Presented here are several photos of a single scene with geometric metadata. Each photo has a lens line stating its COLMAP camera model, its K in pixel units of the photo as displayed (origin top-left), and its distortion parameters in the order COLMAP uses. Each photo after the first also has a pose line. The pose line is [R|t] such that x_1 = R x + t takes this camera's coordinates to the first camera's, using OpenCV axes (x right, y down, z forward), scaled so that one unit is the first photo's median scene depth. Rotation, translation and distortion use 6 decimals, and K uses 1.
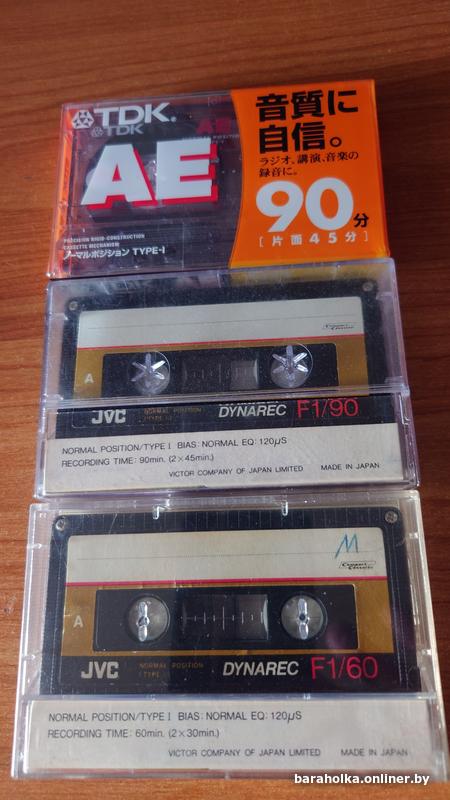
lens RADIAL K [[642.1, 0, 200.9], [0, 642.1, 398.9], [0, 0, 1]] dist [0.005062, 0.004709]
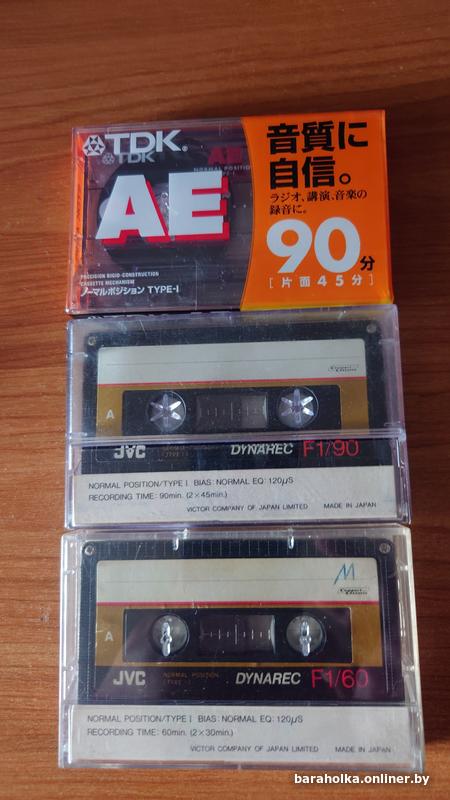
lens RADIAL K [[642.1, 0, 200.9], [0, 642.1, 398.9], [0, 0, 1]] dist [0.005062, 0.004709]
pose [[0.999920, -0.004854, 0.011708, -0.035761], [0.002982, 0.987918, 0.154948, -0.233702], [-0.012319, -0.154900, 0.987853, -0.064513]]
